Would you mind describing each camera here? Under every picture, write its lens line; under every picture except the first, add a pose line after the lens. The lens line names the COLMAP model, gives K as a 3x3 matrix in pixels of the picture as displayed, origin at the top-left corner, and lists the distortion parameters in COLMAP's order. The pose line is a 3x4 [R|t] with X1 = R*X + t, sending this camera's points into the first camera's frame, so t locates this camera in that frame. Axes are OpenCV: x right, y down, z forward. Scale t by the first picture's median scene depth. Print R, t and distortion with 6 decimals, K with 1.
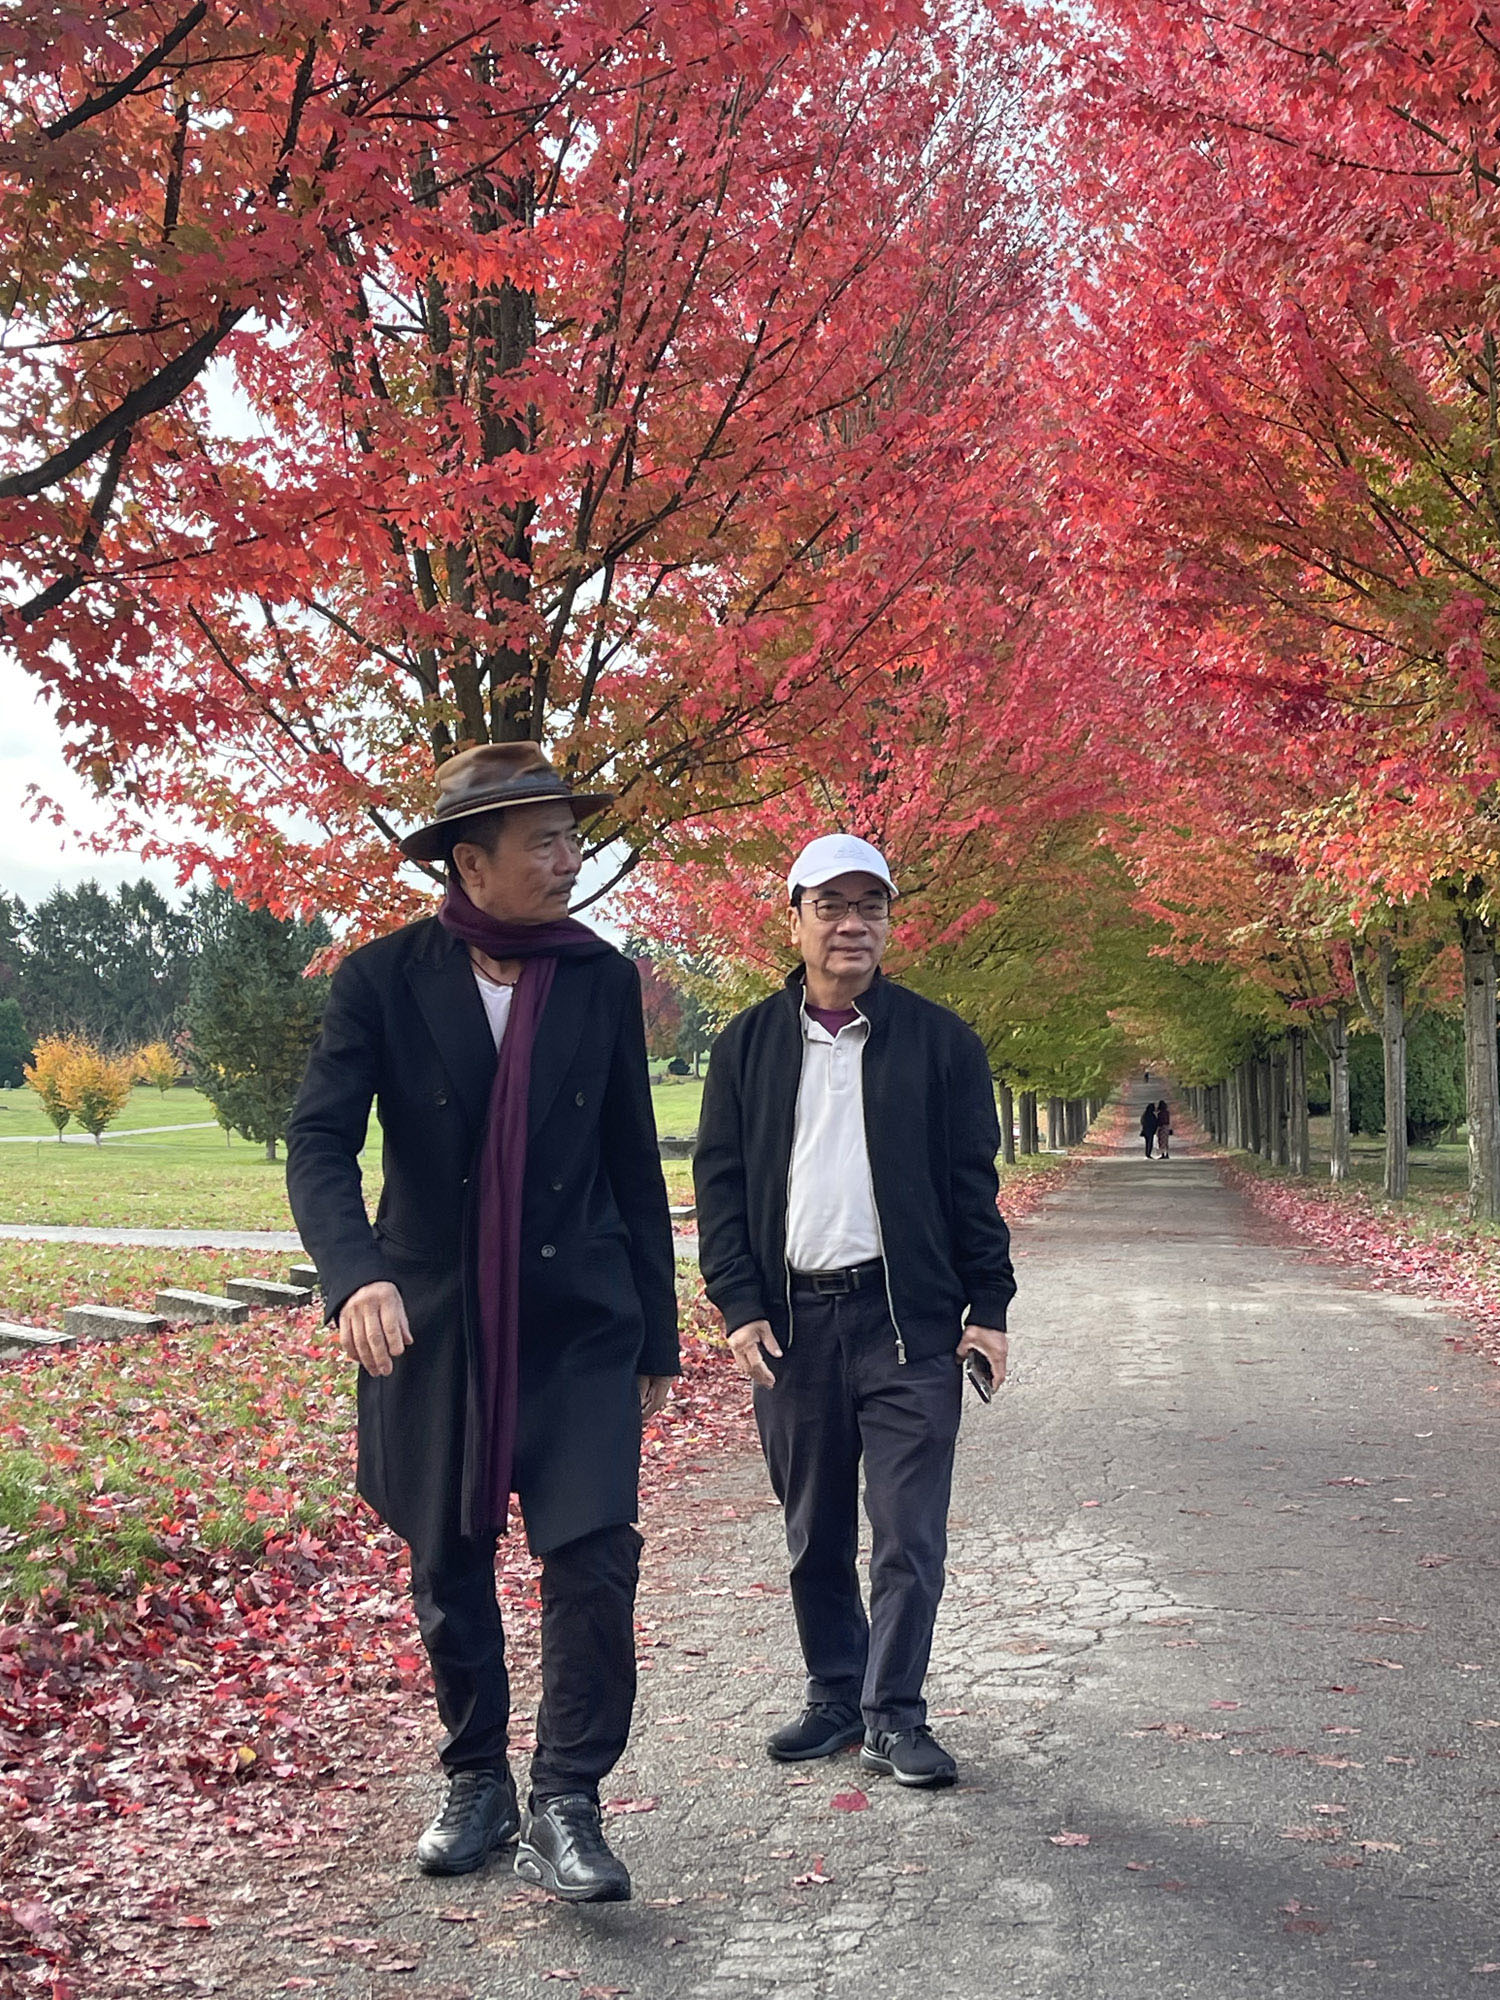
lens RADIAL K [[2934.2, 0, 751.0], [0, 2934.2, 1028.0], [0, 0, 1]] dist [0.040521, -0.068723]
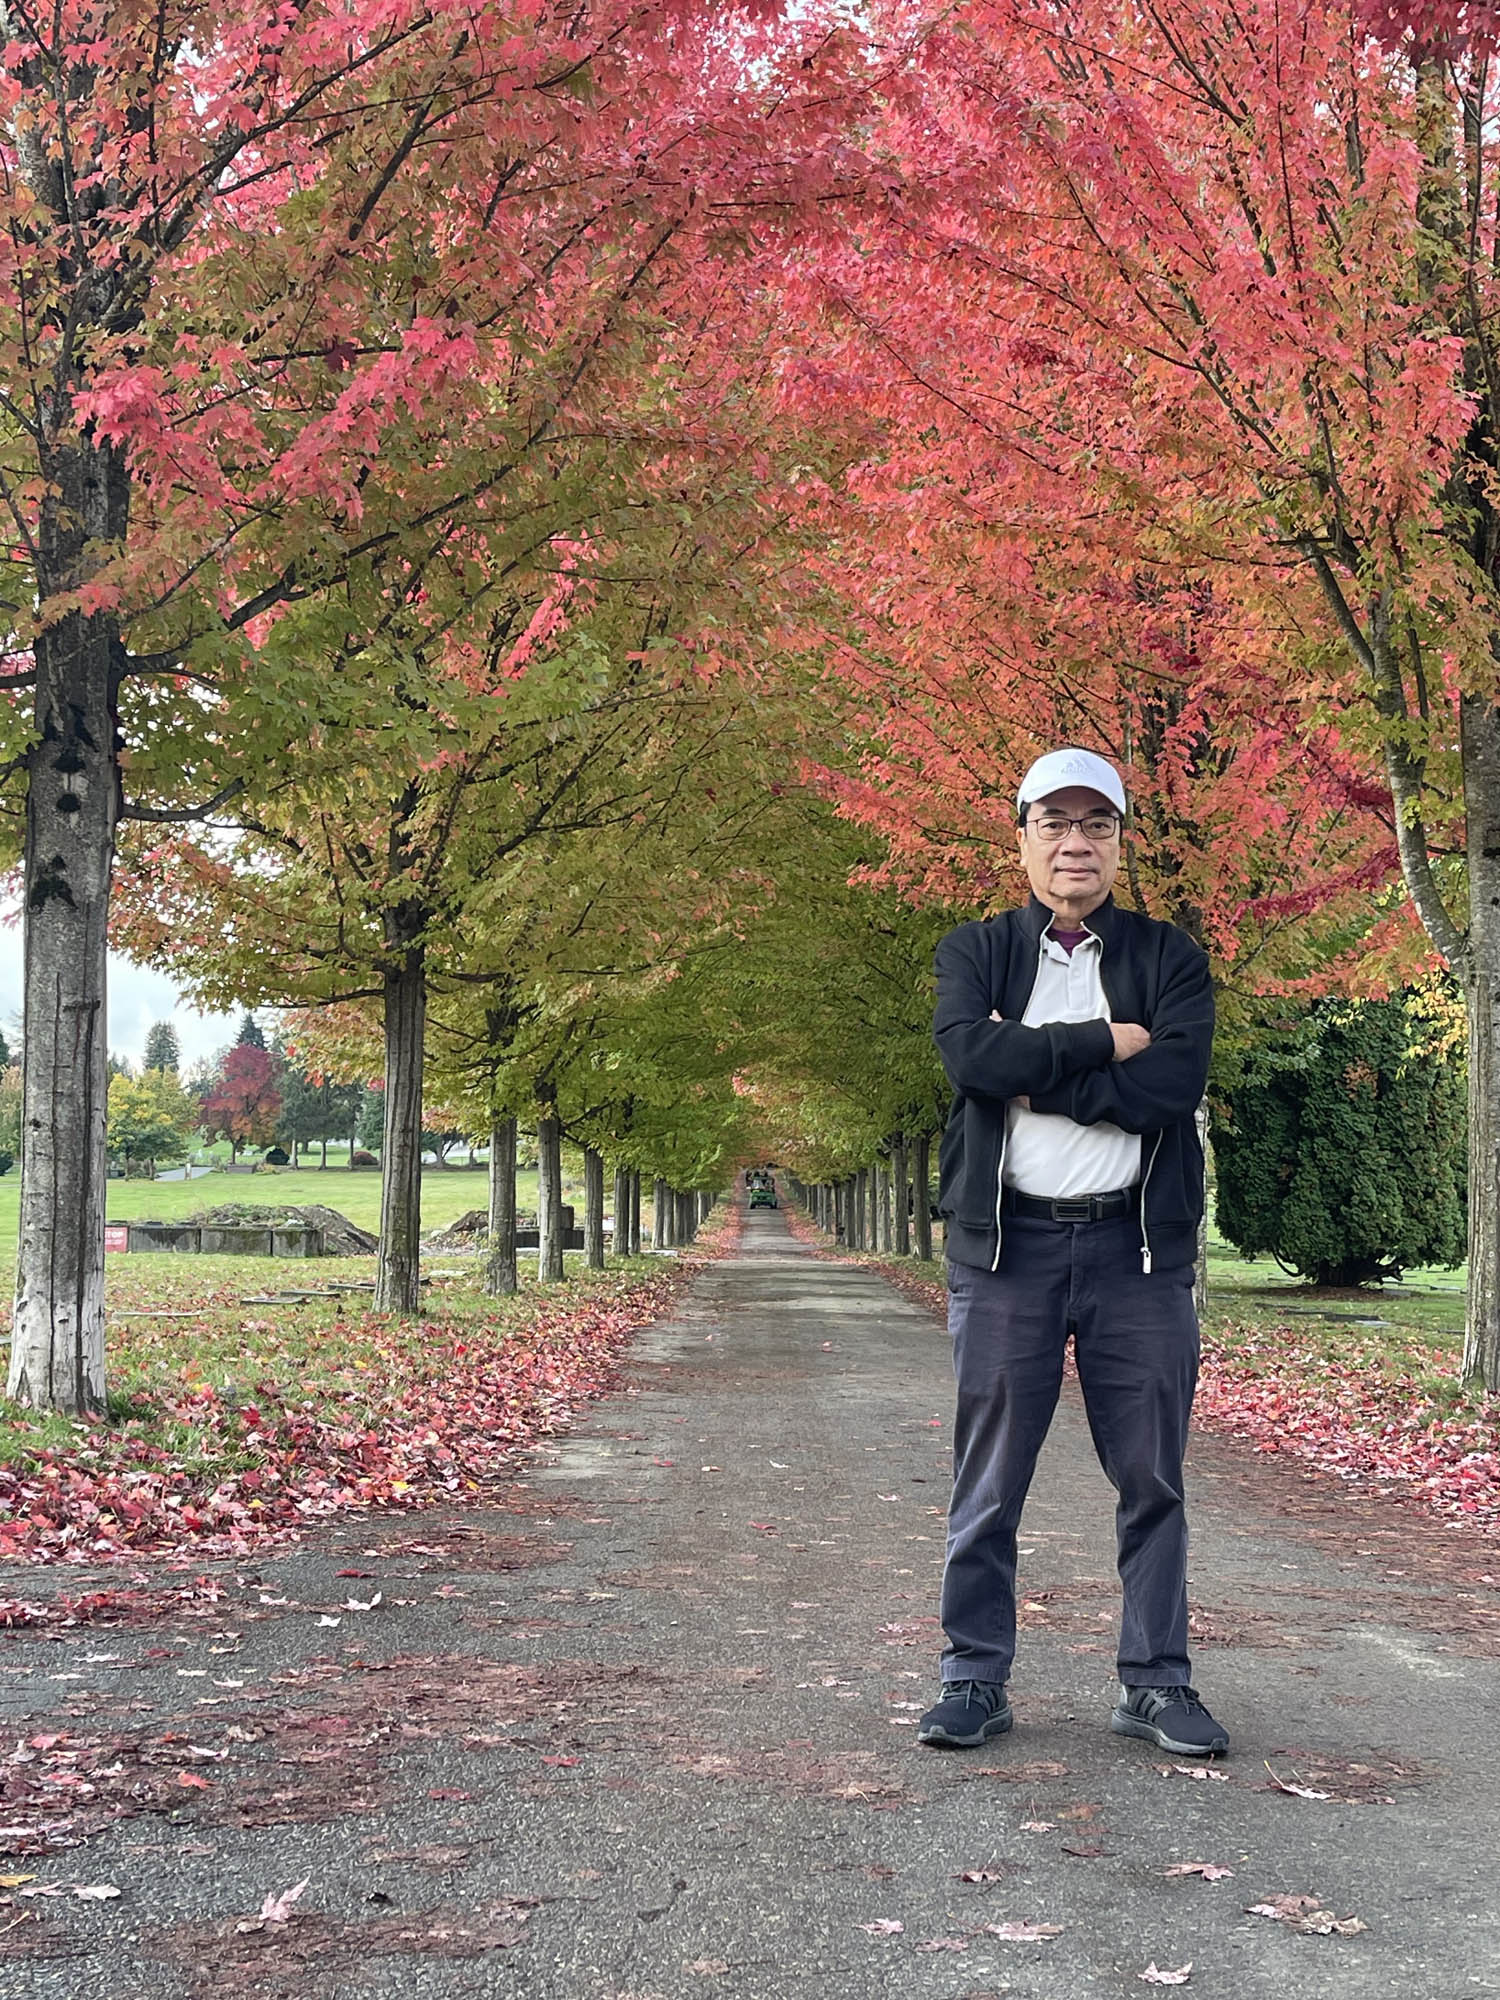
lens RADIAL K [[2753.6, 0, 747.5], [0, 2753.6, 988.7], [0, 0, 1]] dist [0.112695, -0.111835]
pose [[0.990729, 0.035925, 0.131019, 0.133135], [-0.028985, 0.998093, -0.054500, 0.055852], [-0.132727, 0.050197, 0.989881, 1.292363]]
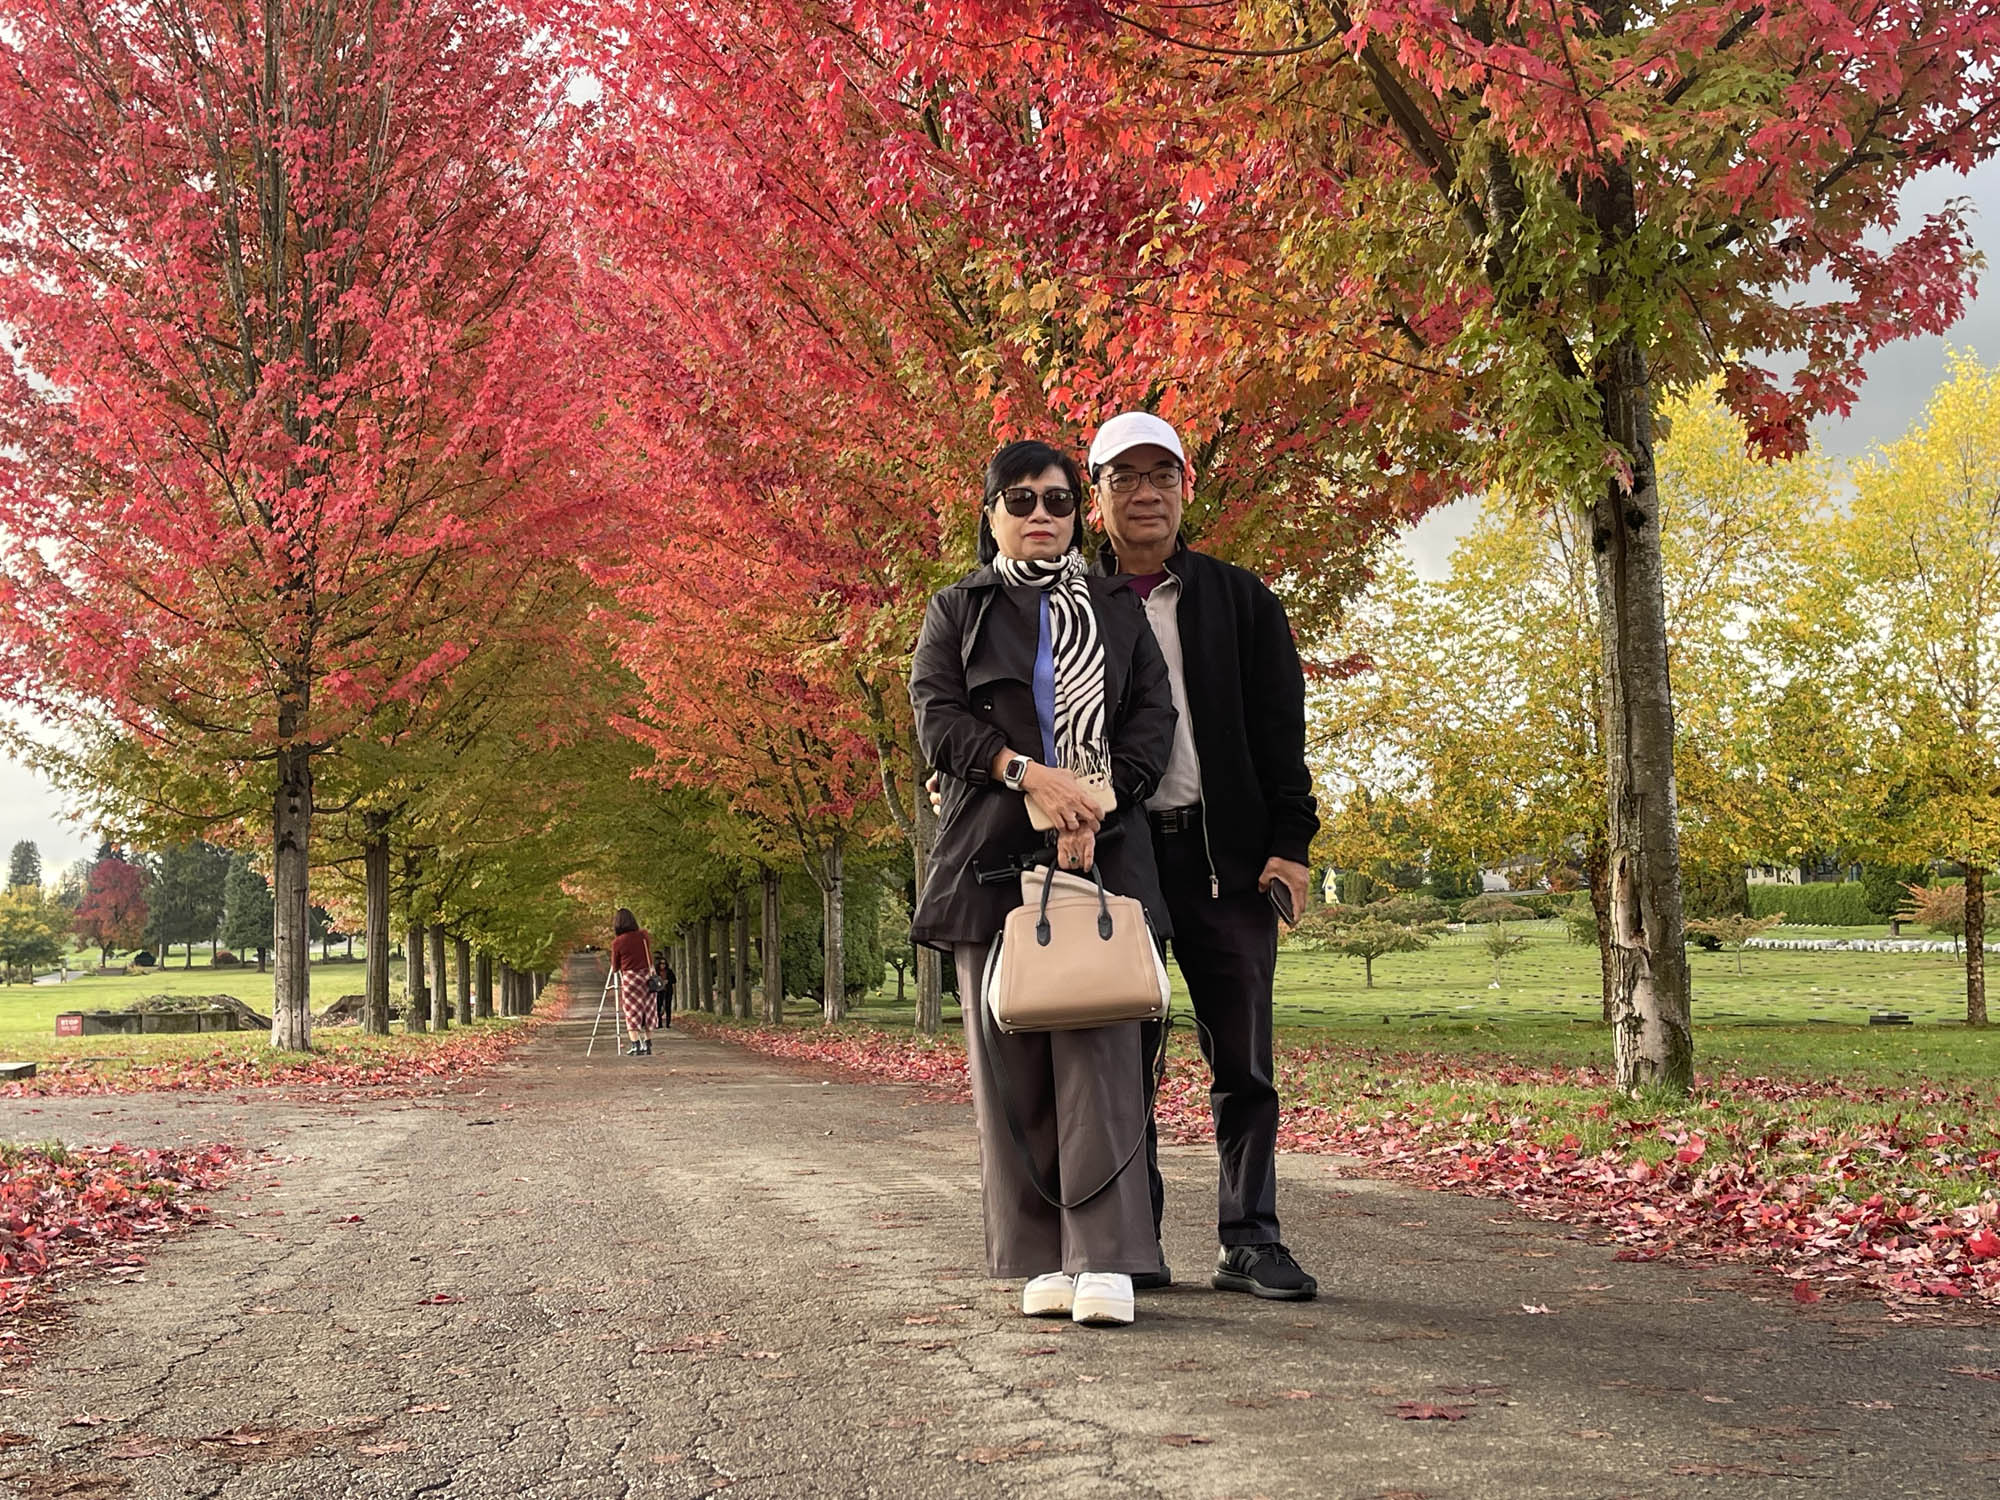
lens RADIAL K [[2453.8, 0, 964.5], [0, 2453.8, 730.2], [0, 0, 1]] dist [0.132437, -0.268529]
pose [[0.958281, 0.014254, 0.285474, 0.043037], [0.008371, 0.996928, -0.077878, 0.052548], [-0.285707, 0.077019, 0.955217, 0.616329]]
